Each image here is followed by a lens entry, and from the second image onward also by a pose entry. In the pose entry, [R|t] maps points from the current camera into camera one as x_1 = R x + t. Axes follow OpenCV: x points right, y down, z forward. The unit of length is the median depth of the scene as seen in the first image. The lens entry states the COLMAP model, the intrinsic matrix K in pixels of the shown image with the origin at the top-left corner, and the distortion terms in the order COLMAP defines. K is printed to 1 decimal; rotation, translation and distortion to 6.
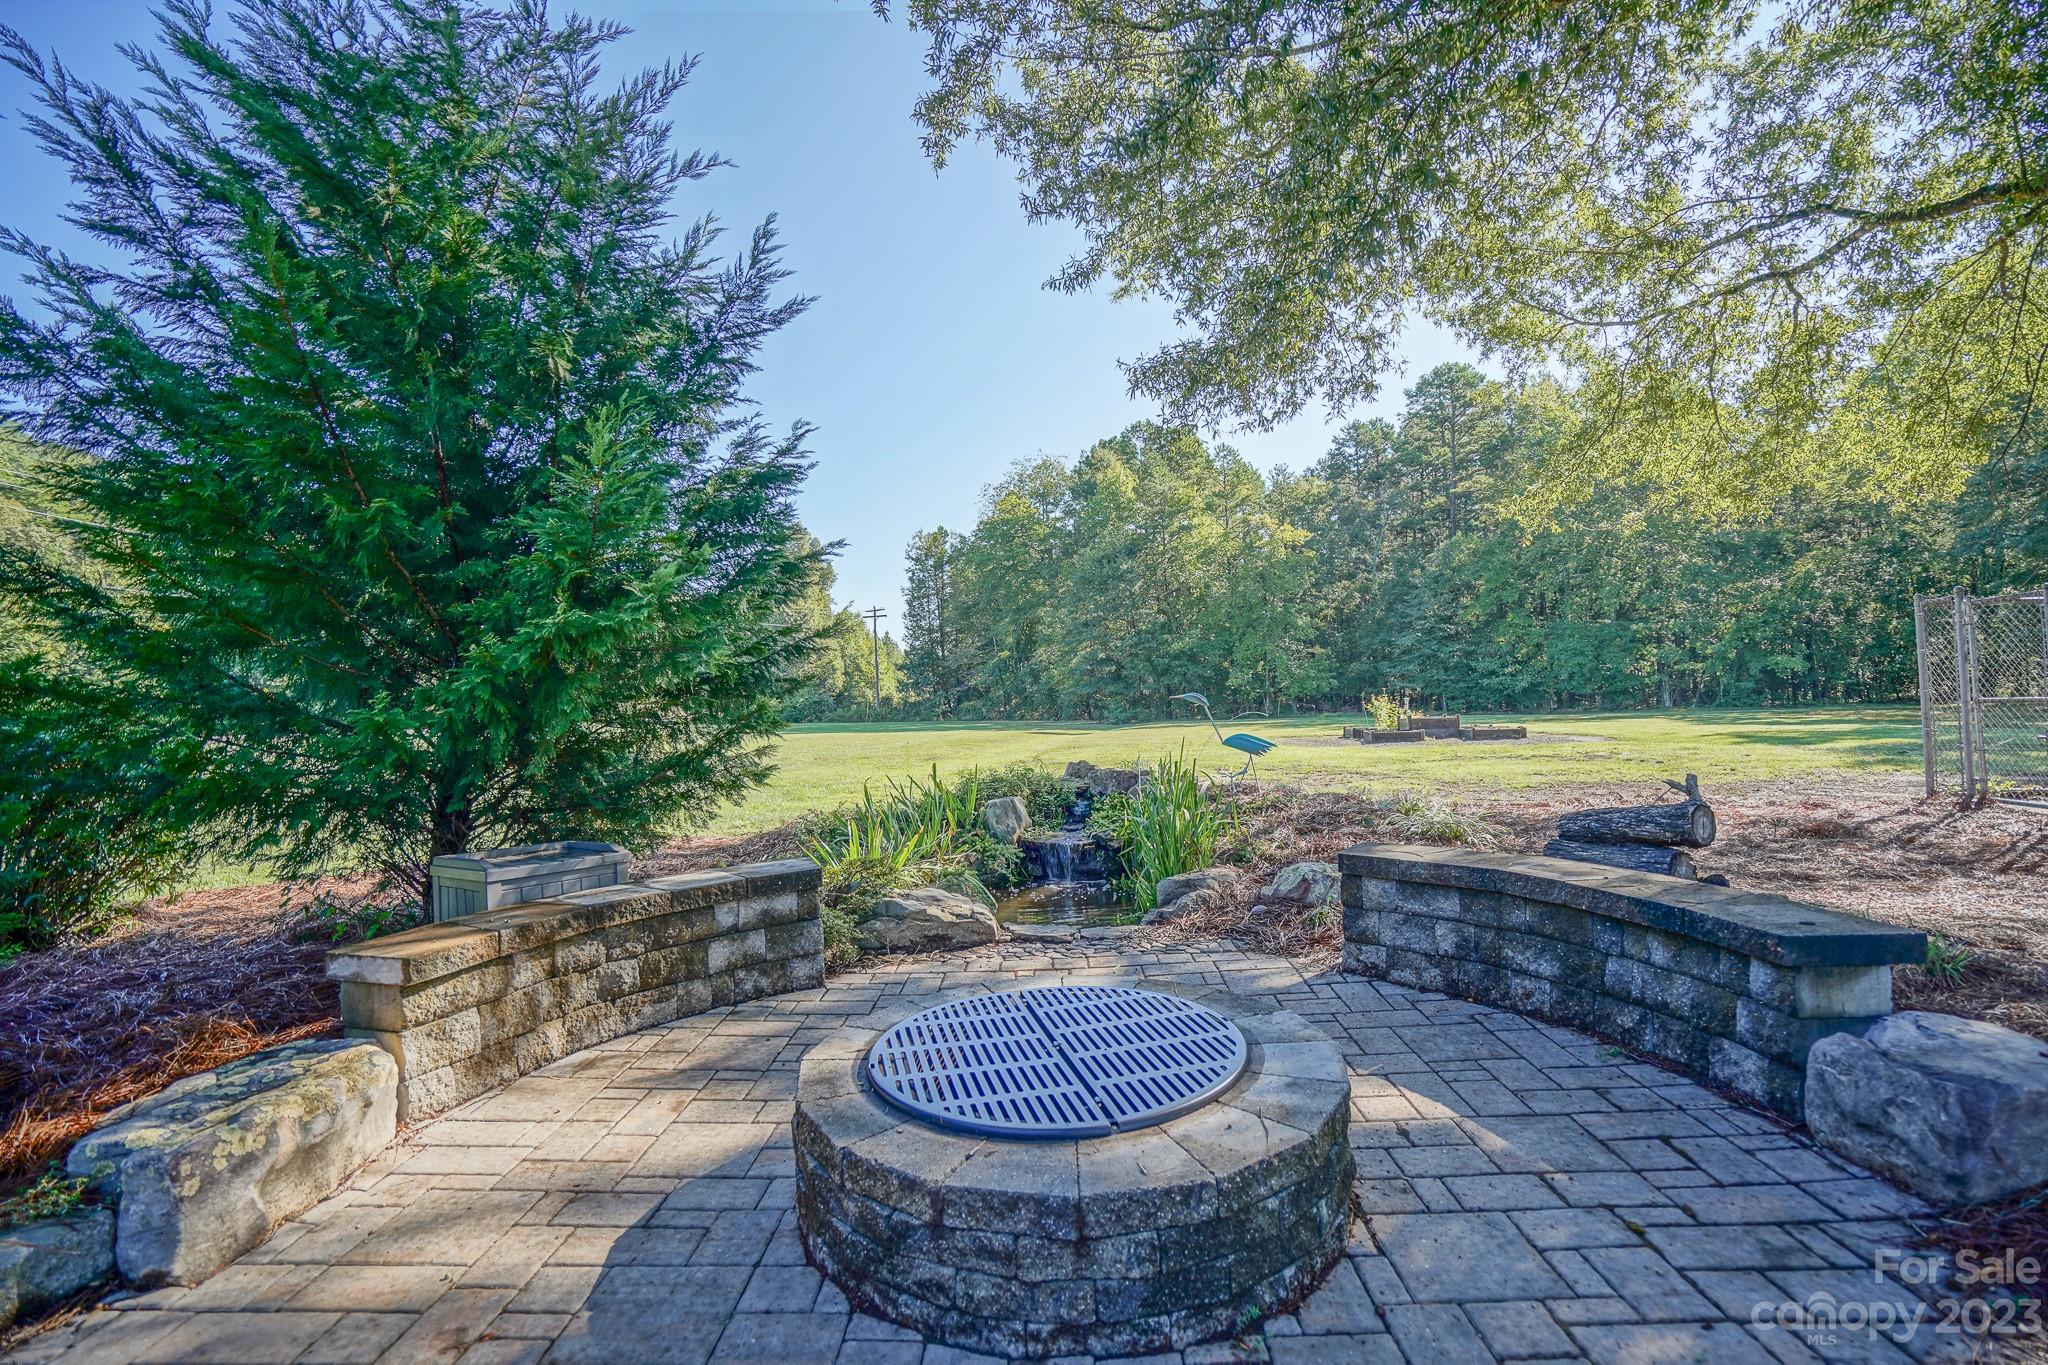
lens RADIAL K [[956.7, 0, 1032.2], [0, 956.7, 690.6], [0, 0, 1]] dist [-0.039022, 0.017622]
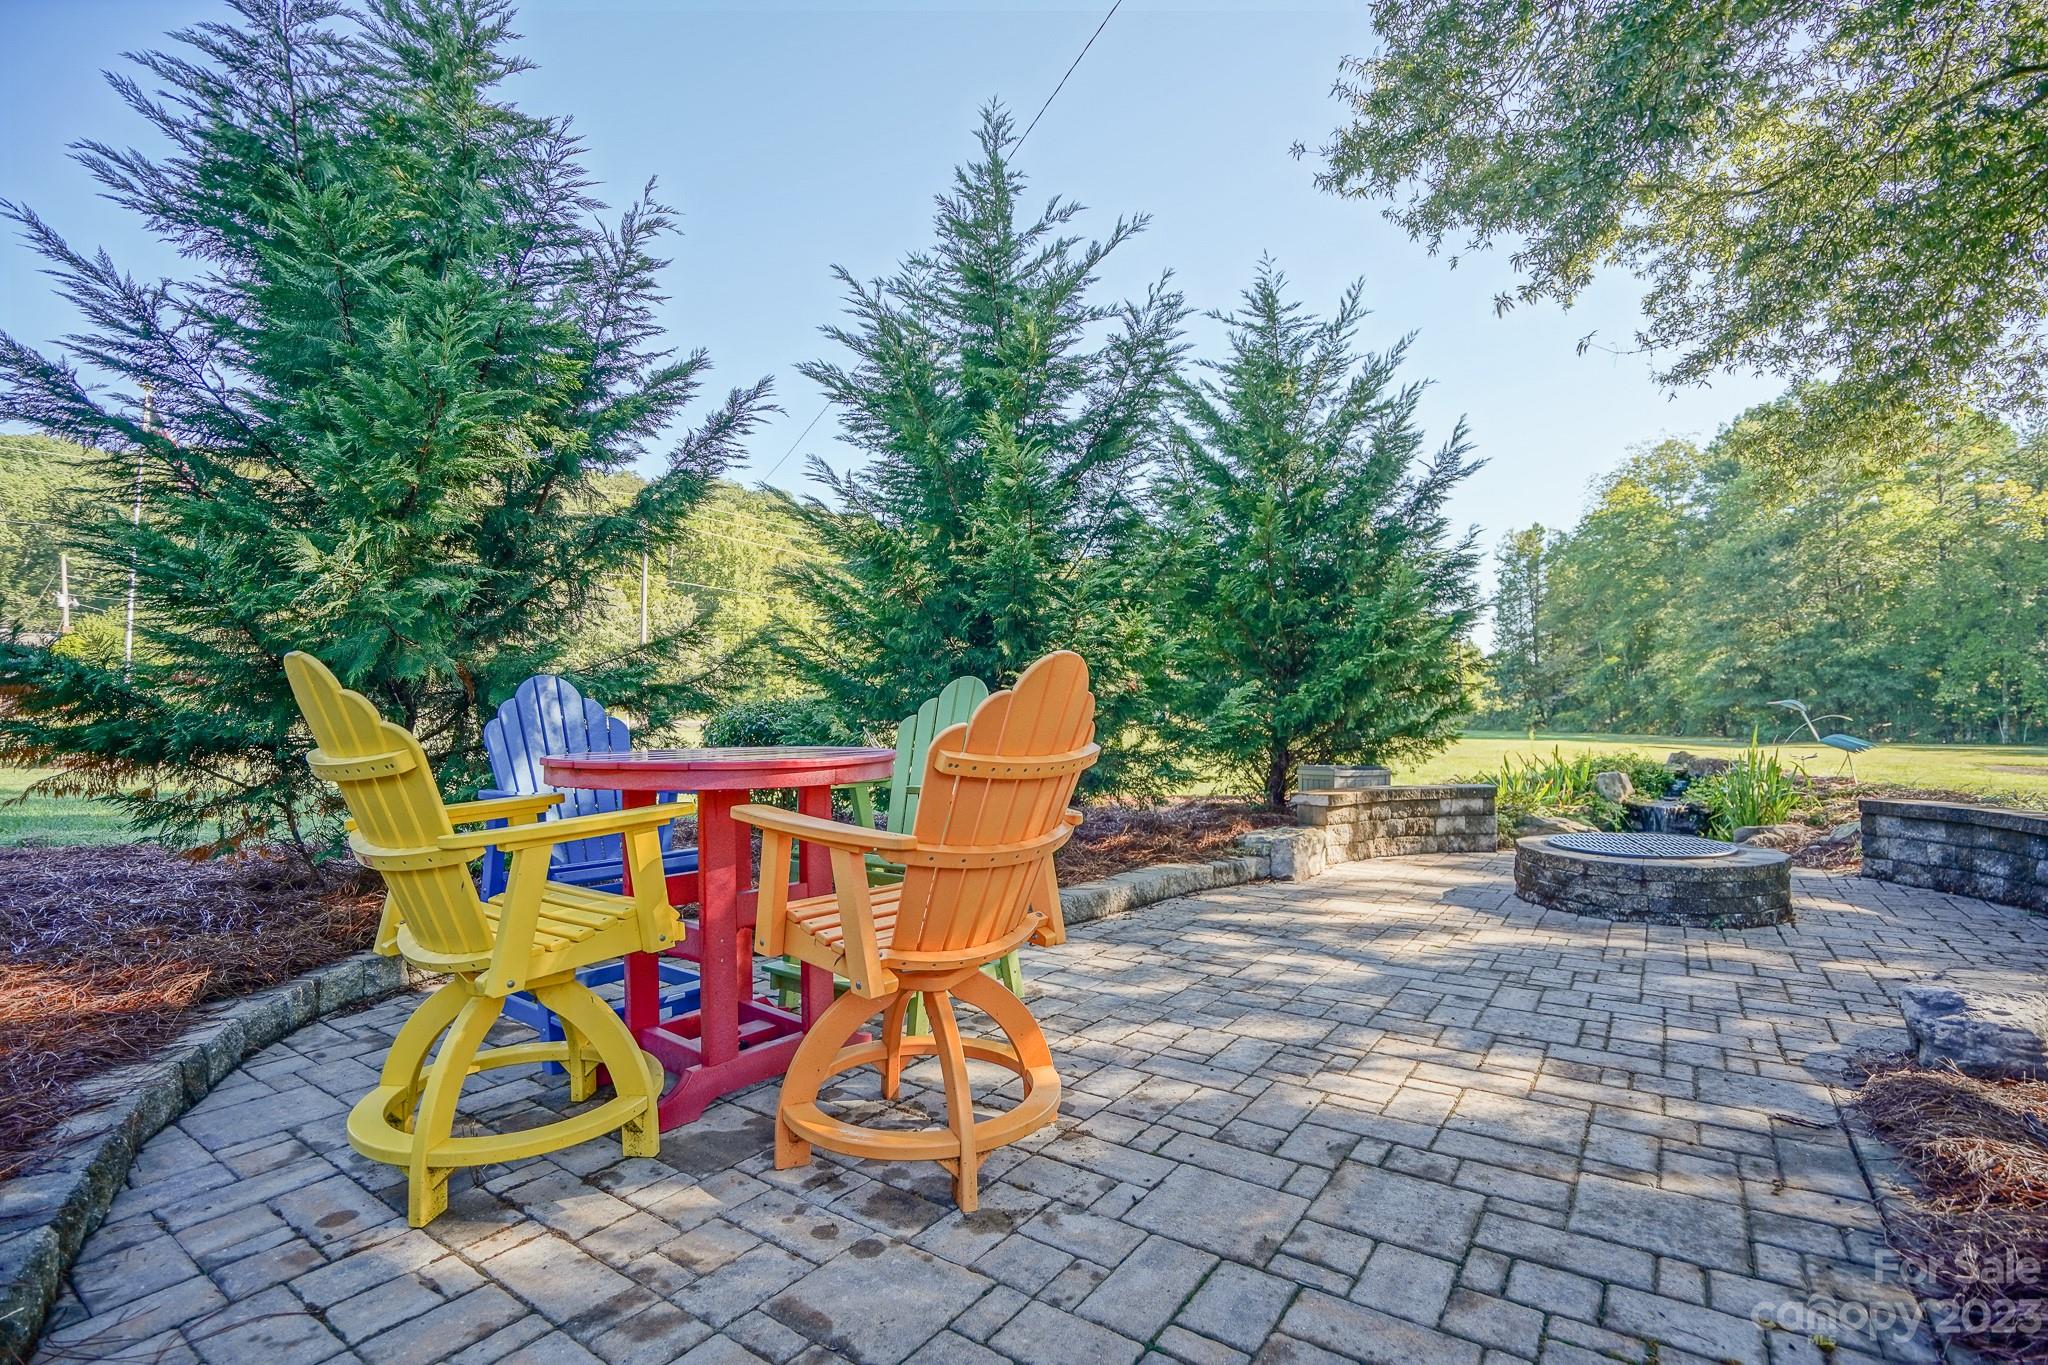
lens RADIAL K [[956.7, 0, 1032.2], [0, 956.7, 690.6], [0, 0, 1]] dist [-0.039022, 0.017622]
pose [[0.837075, 0.020126, -0.546718, 0.013549], [-0.022720, 0.999740, 0.002018, 0.010806], [0.546617, 0.010732, 0.837314, -0.613739]]
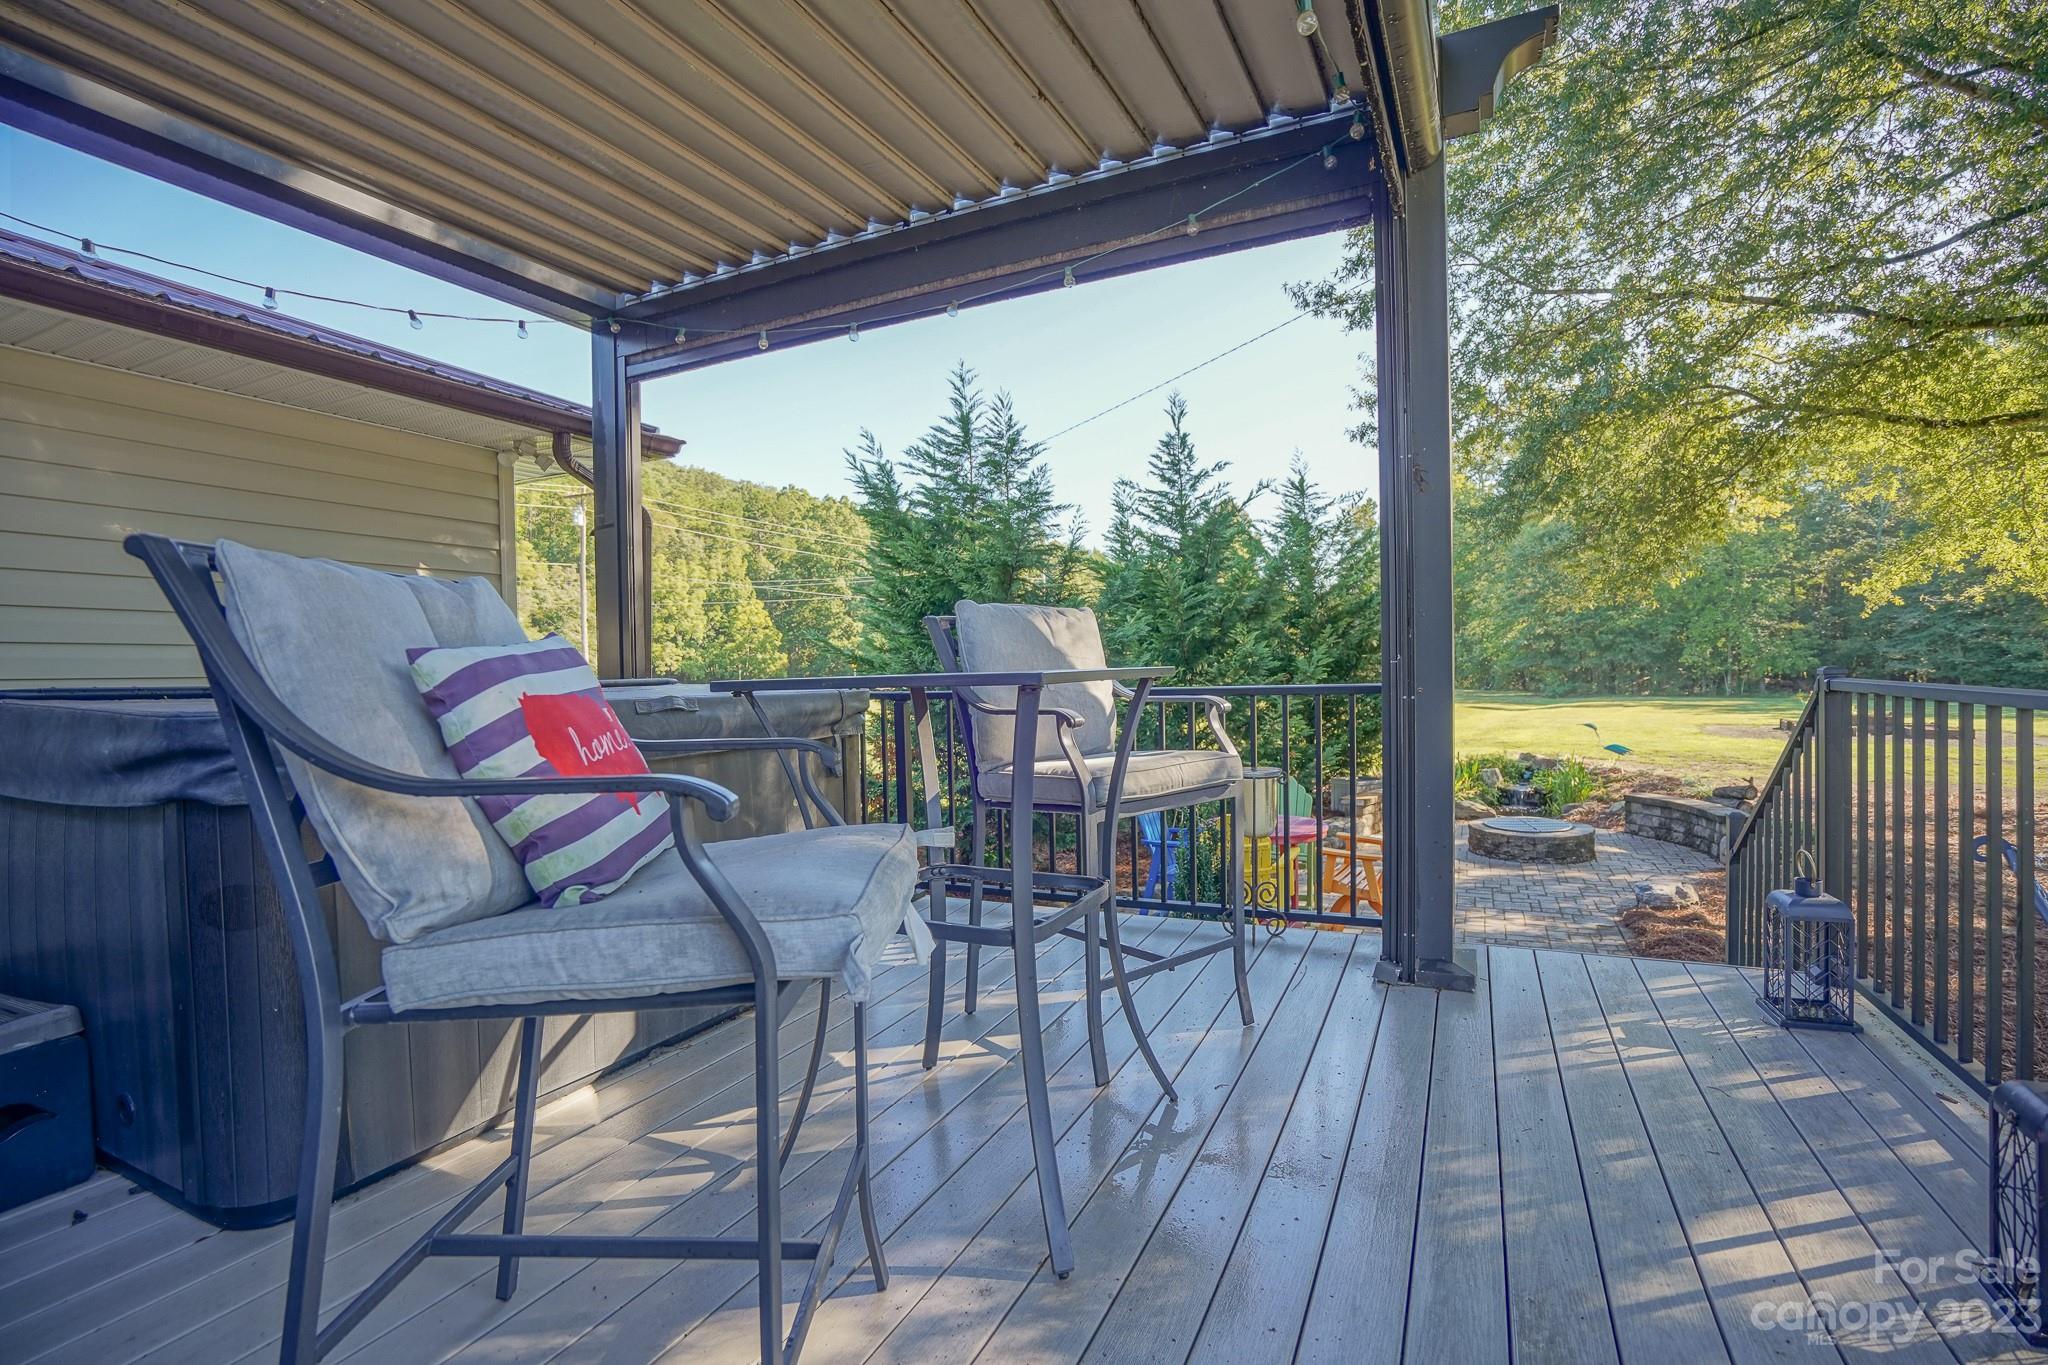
lens RADIAL K [[956.7, 0, 1032.2], [0, 956.7, 690.6], [0, 0, 1]] dist [-0.039022, 0.017622]
pose [[0.914160, 0.029257, -0.404297, -0.122586], [-0.009763, 0.998692, 0.050195, -0.179664], [0.405237, -0.041939, 0.913249, -1.525550]]
